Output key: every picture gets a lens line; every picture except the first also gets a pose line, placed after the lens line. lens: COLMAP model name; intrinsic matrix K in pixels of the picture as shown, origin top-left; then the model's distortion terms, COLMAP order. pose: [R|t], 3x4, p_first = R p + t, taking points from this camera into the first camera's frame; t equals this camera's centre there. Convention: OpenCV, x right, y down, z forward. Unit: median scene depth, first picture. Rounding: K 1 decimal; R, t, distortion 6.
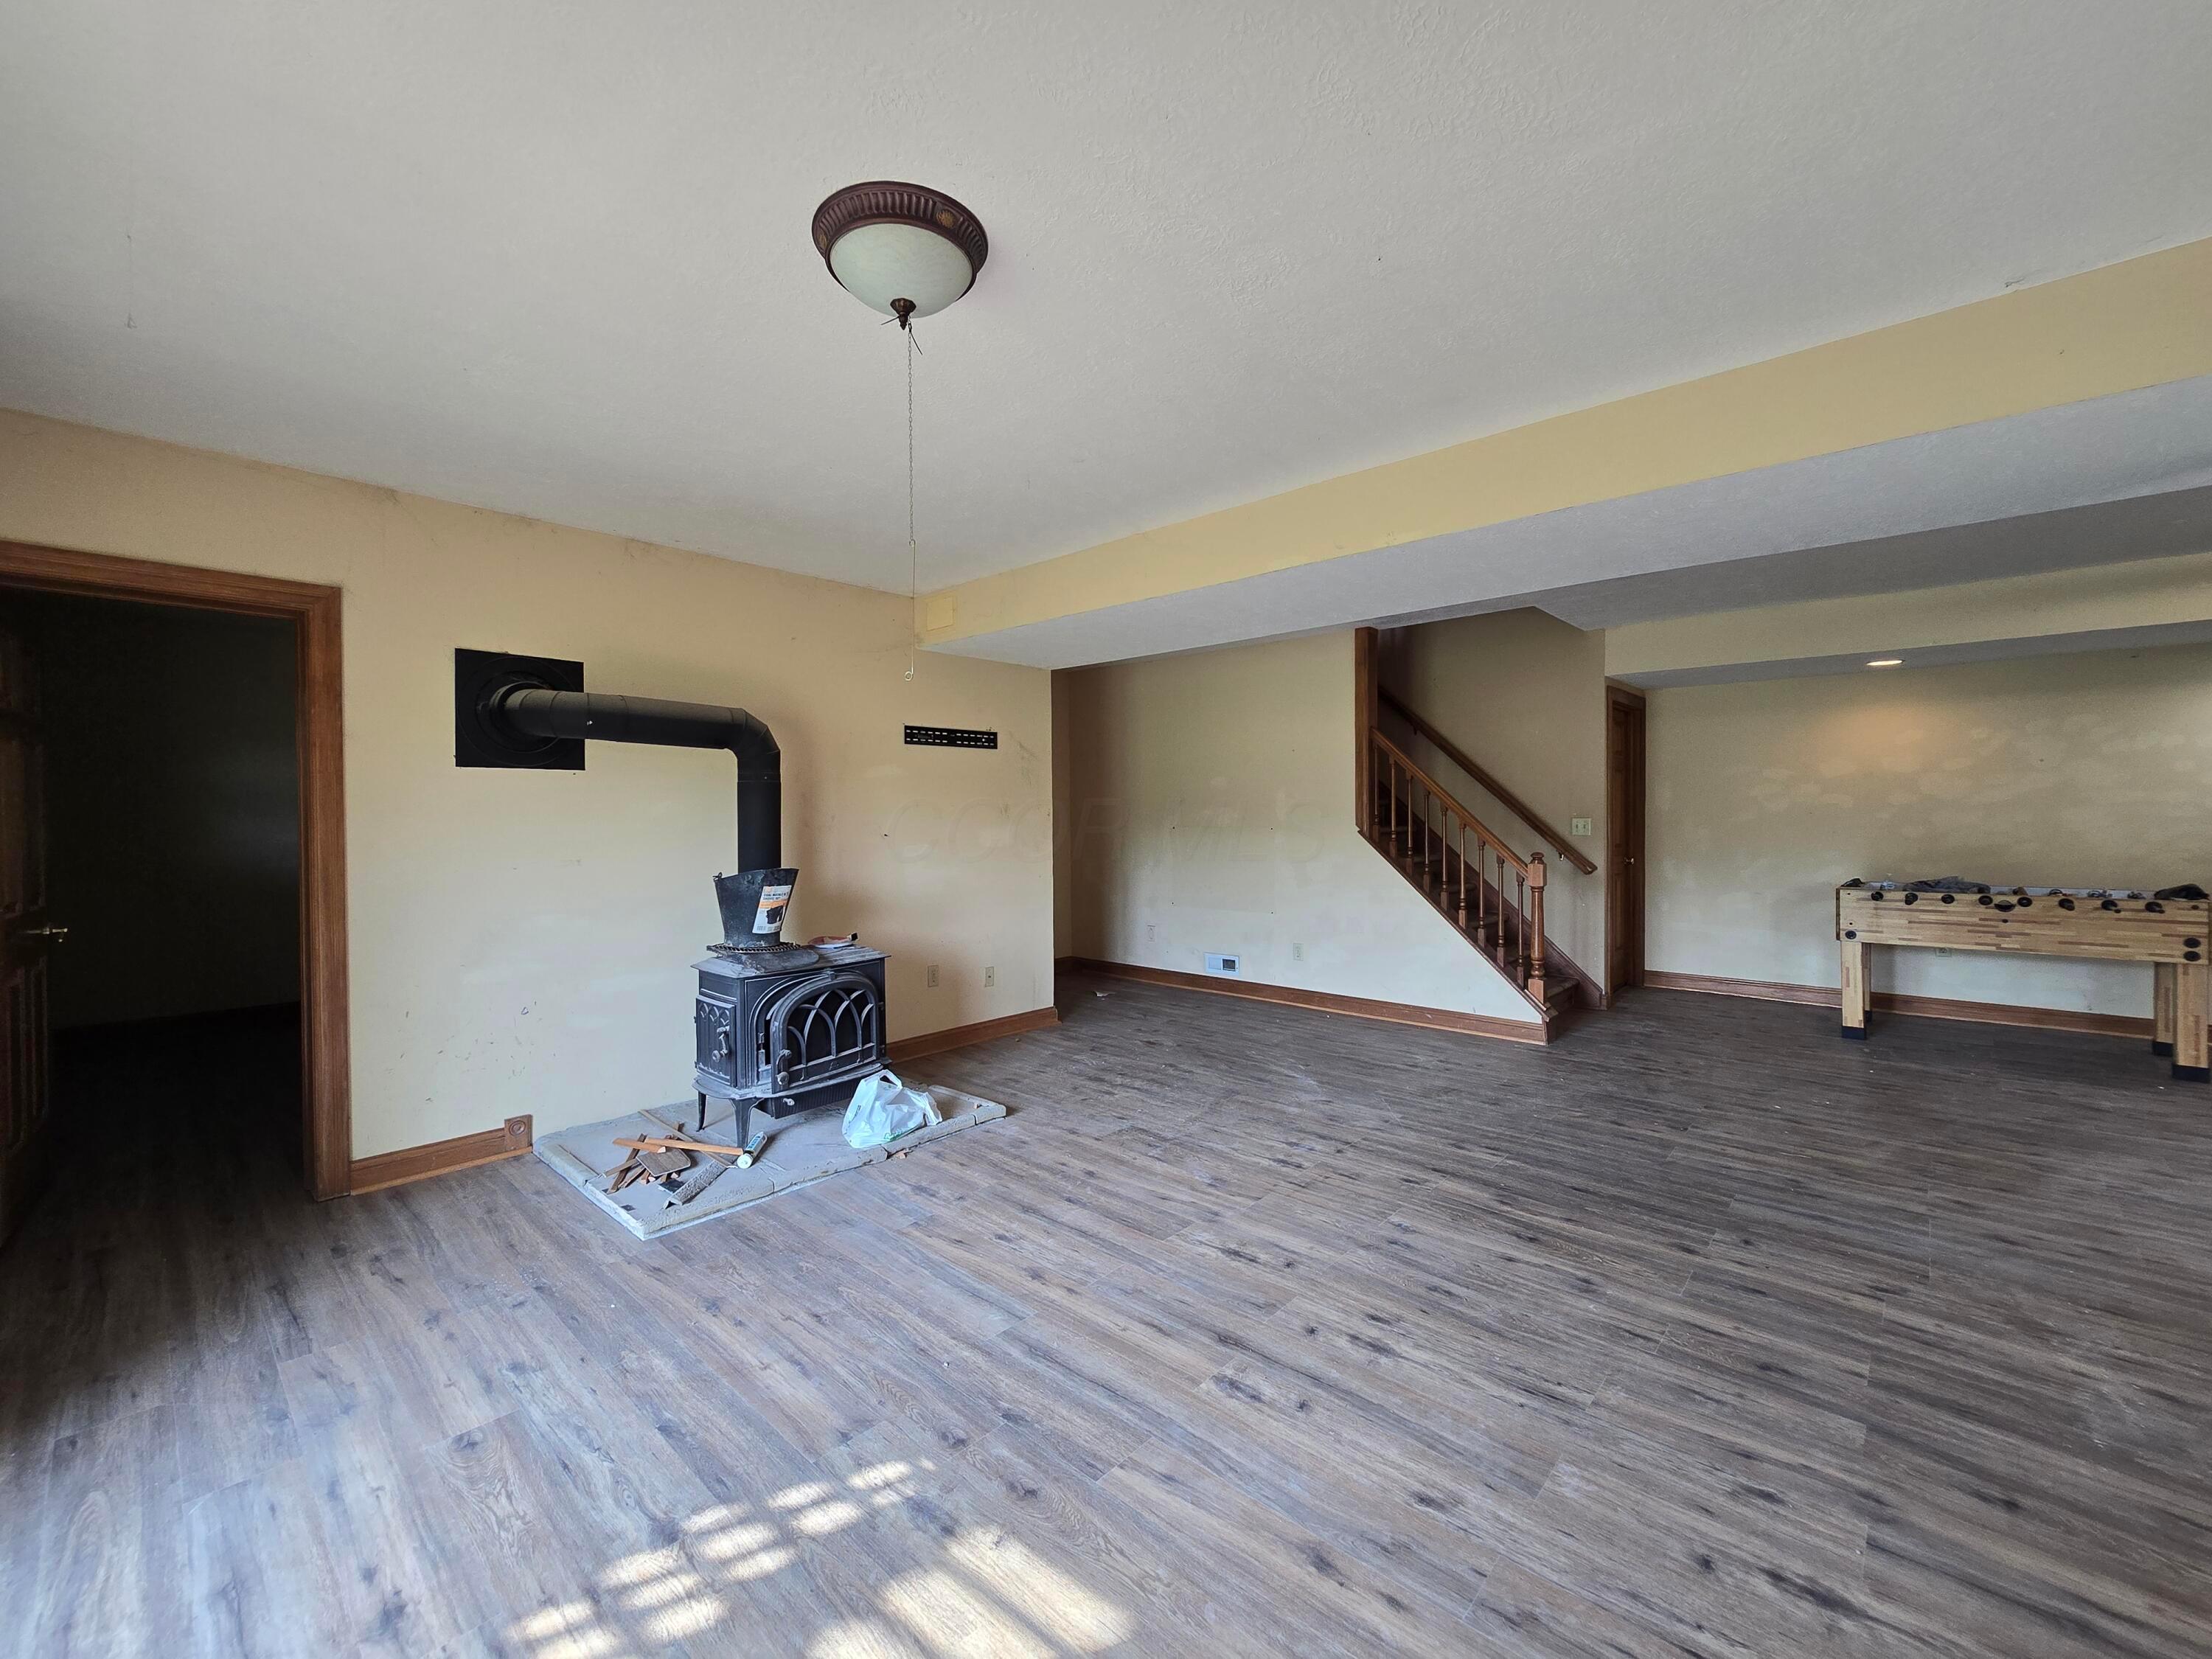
lens RADIAL K [[906.6, 0, 1106.4], [0, 906.6, 823.1], [0, 0, 1]] dist [-0.001760, -0.000325]
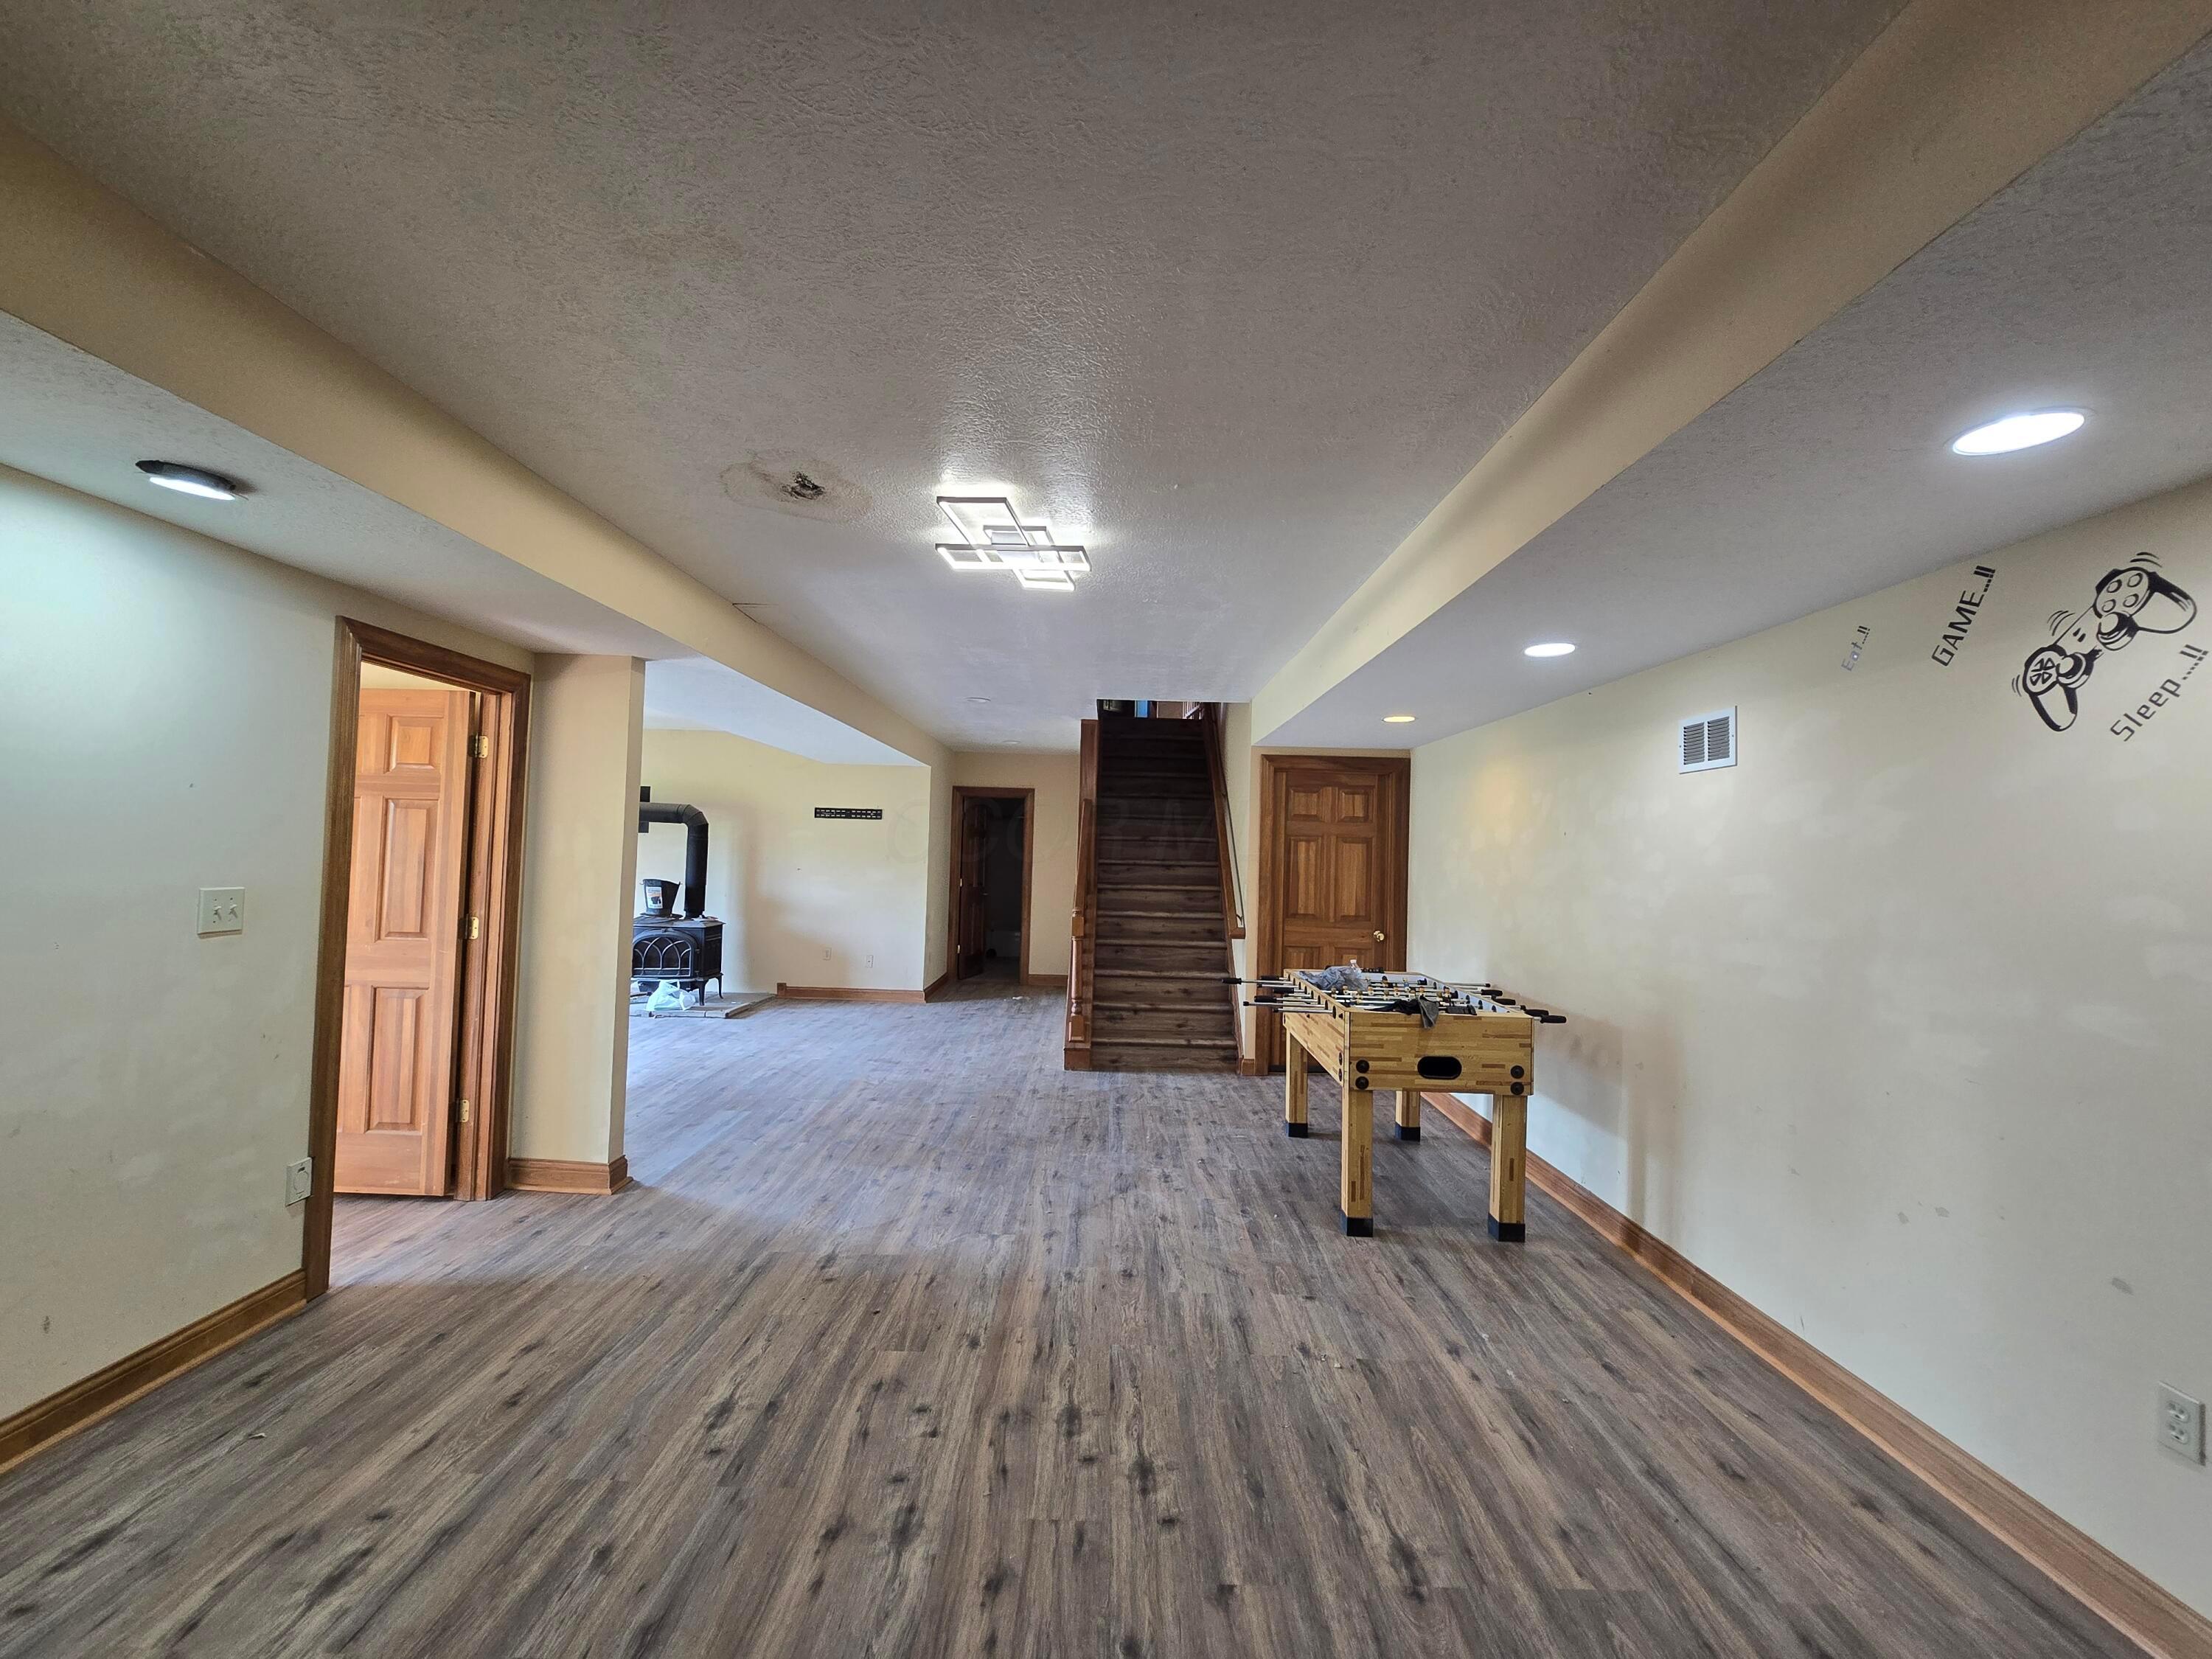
lens RADIAL K [[906.6, 0, 1106.4], [0, 906.6, 823.1], [0, 0, 1]] dist [-0.001760, -0.000325]
pose [[0.675965, 0.003240, -0.736926, 1.797669], [-0.042832, 0.998473, -0.034899, -0.049917], [0.735687, 0.055155, 0.675072, 0.286103]]
